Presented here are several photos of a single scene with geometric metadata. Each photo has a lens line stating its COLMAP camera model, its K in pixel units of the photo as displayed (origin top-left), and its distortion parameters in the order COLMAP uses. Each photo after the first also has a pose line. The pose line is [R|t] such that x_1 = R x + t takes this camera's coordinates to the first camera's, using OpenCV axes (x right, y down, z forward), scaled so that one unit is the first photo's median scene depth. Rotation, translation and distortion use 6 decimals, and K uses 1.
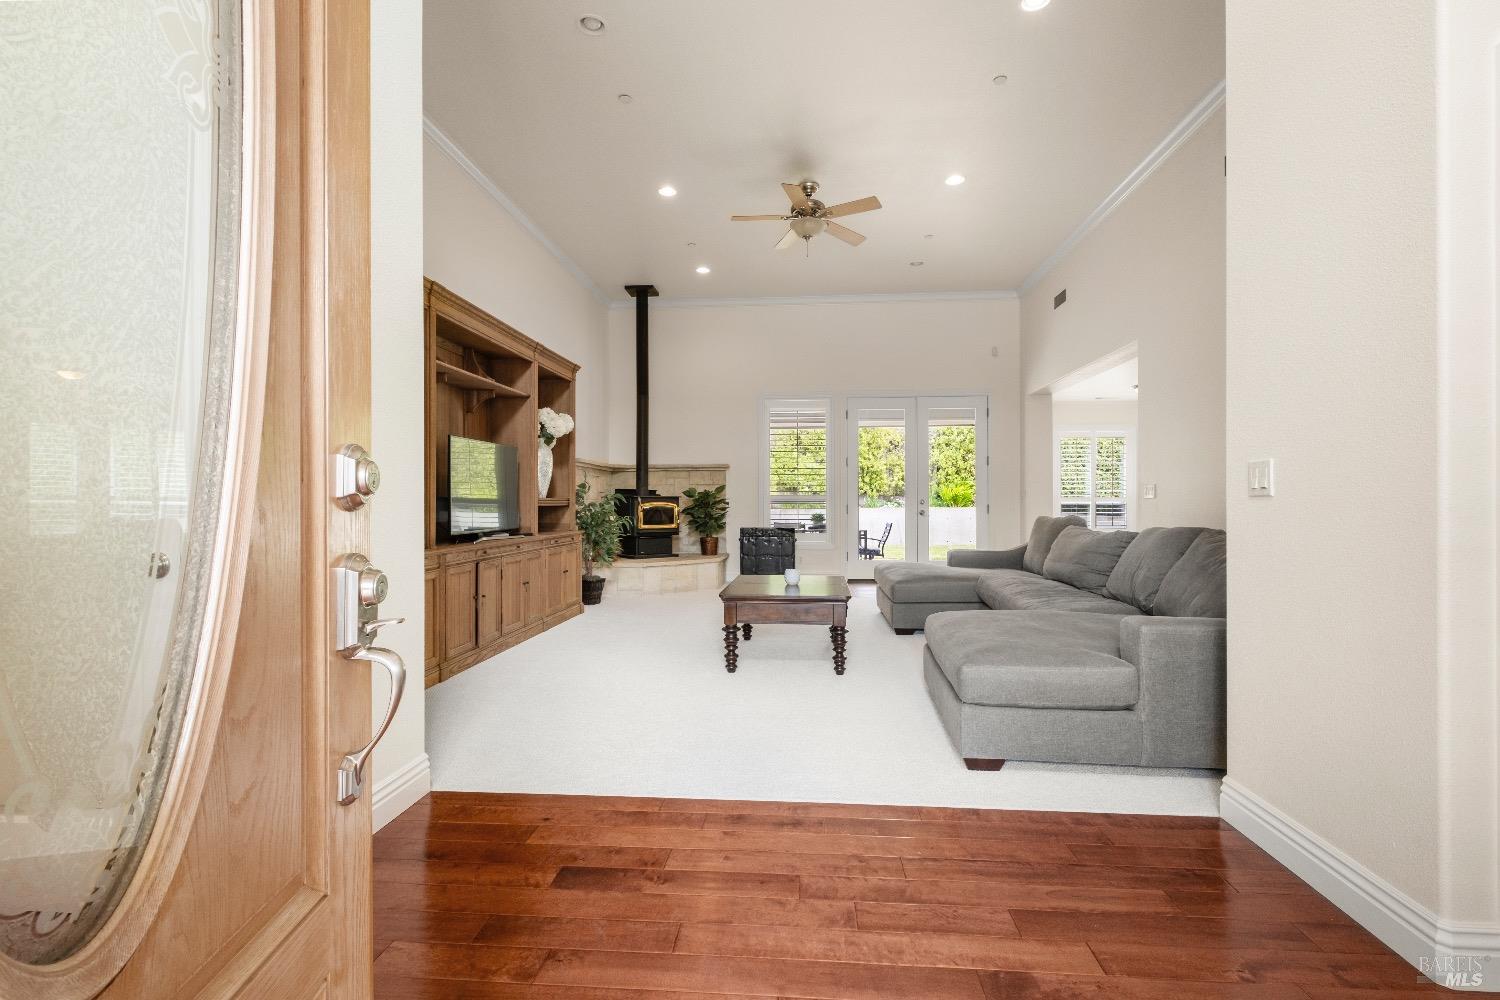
lens RADIAL K [[700.4, 0, 752.6], [0, 700.4, 491.1], [0, 0, 1]] dist [0.000654, 0.000107]
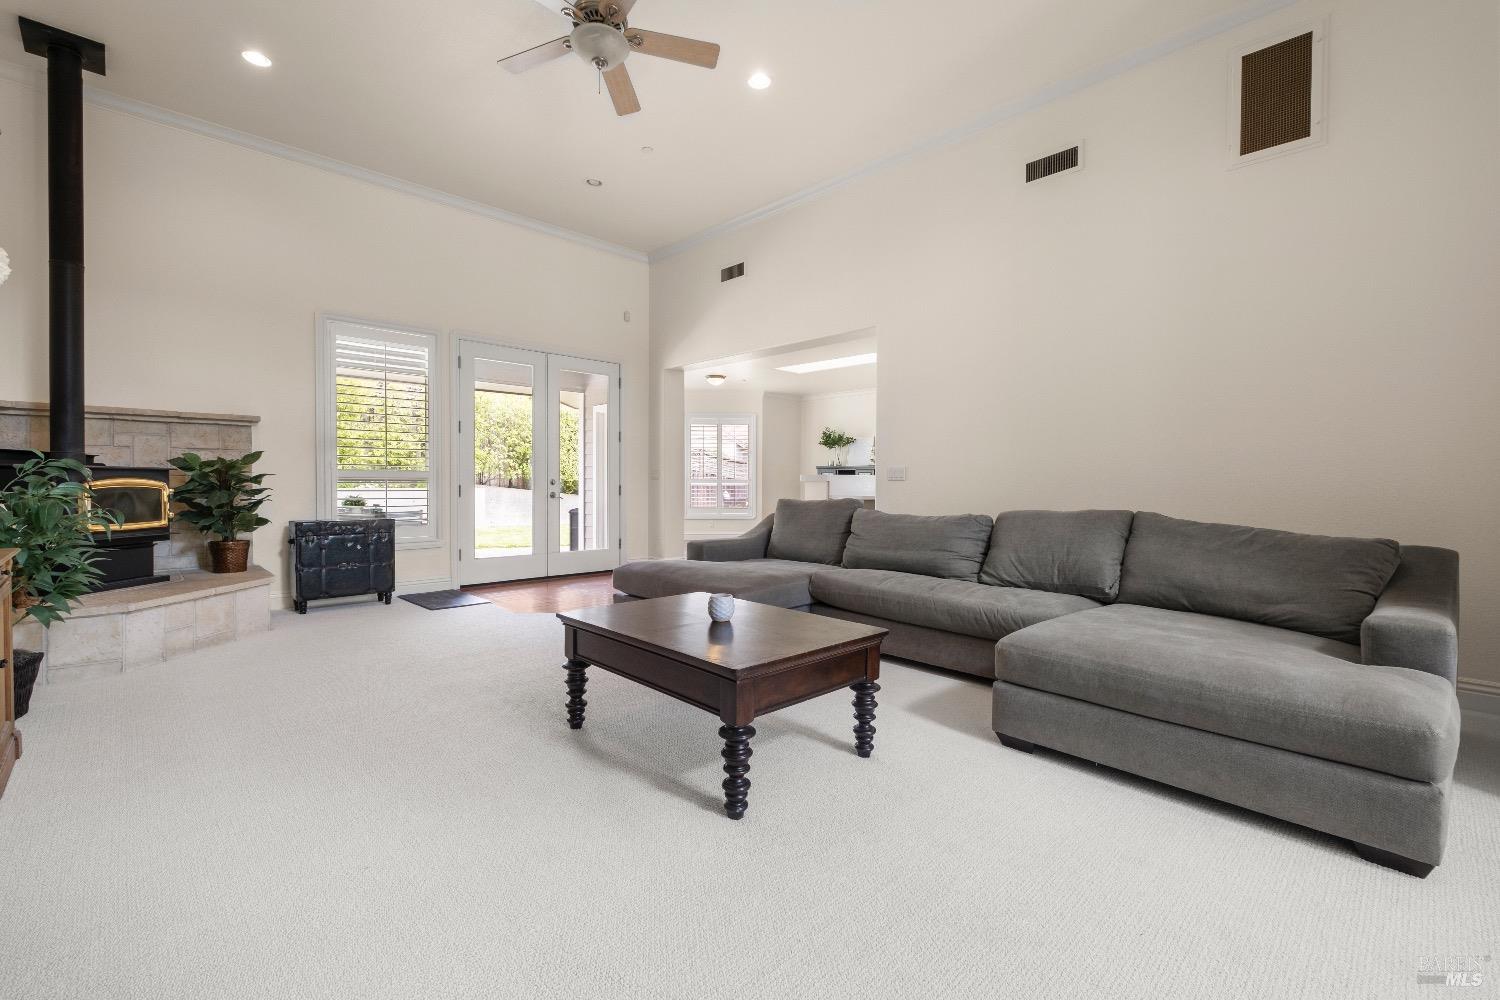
lens RADIAL K [[643.6, 0, 742.4], [0, 643.6, 492.1], [0, 0, 1]] dist [0.000679, -0.000103]
pose [[0.660322, -0.004775, 0.750967, -0.193416], [-0.017577, 0.999608, 0.021811, 0.007504], [-0.750777, -0.027602, 0.659979, 0.357914]]
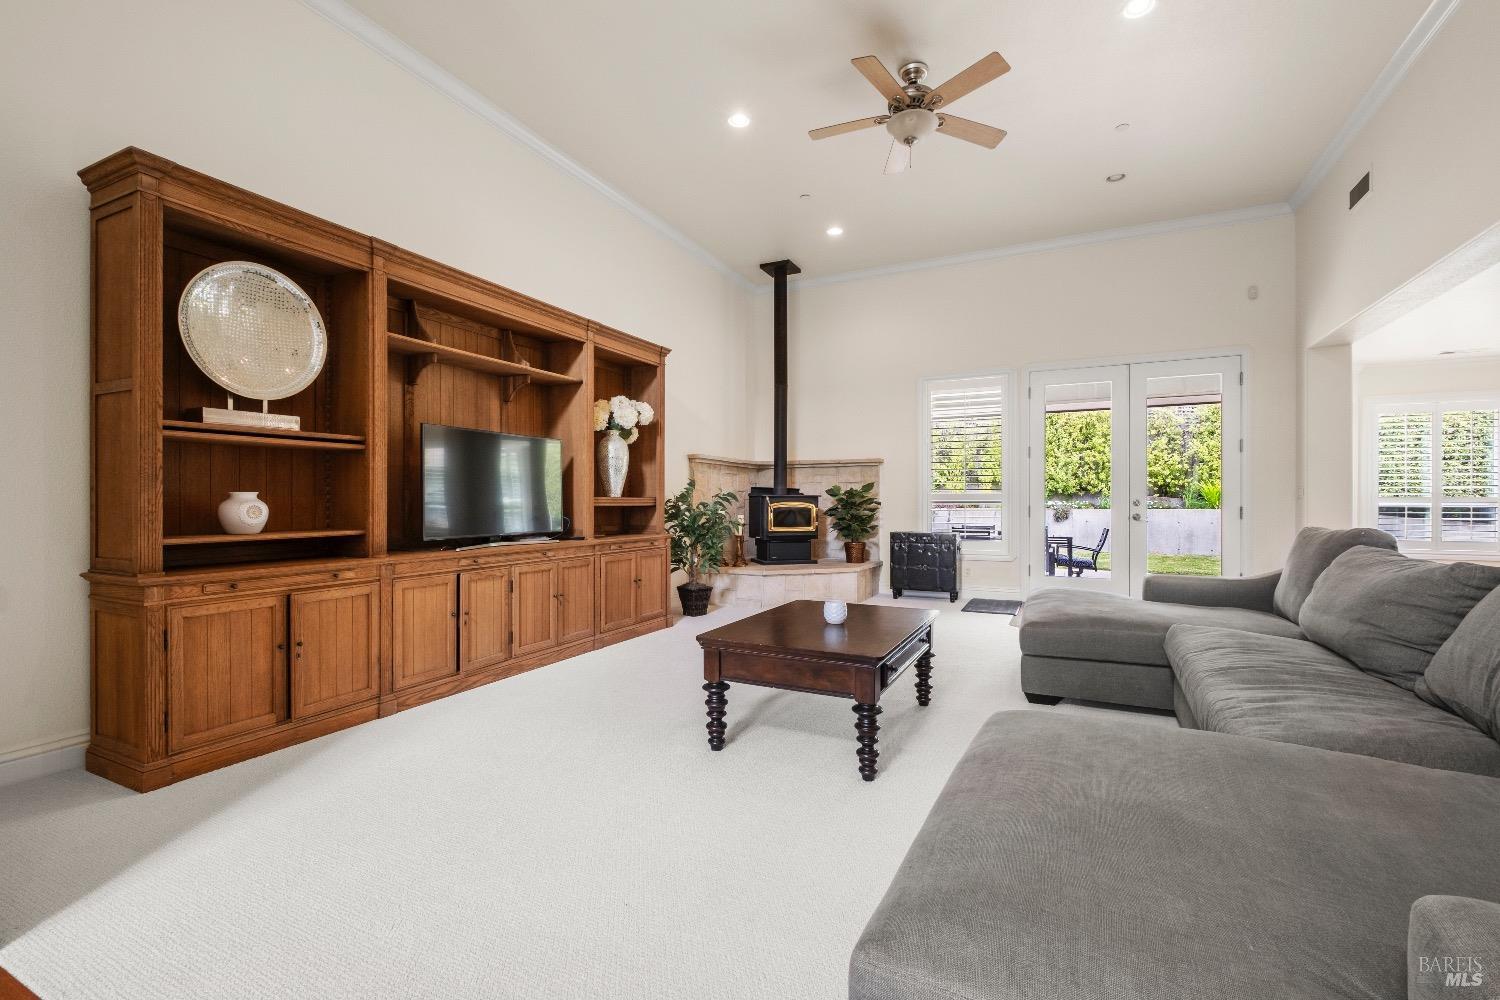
lens RADIAL K [[652.4, 0, 750.0], [0, 652.4, 500.0], [0, 0, 1]] dist [0.002267, -0.005158]
pose [[0.932451, 0.002800, -0.361287, 0.117092], [0.002459, 0.999898, 0.014096, 0.001424], [0.361289, -0.014033, 0.932348, 0.207796]]
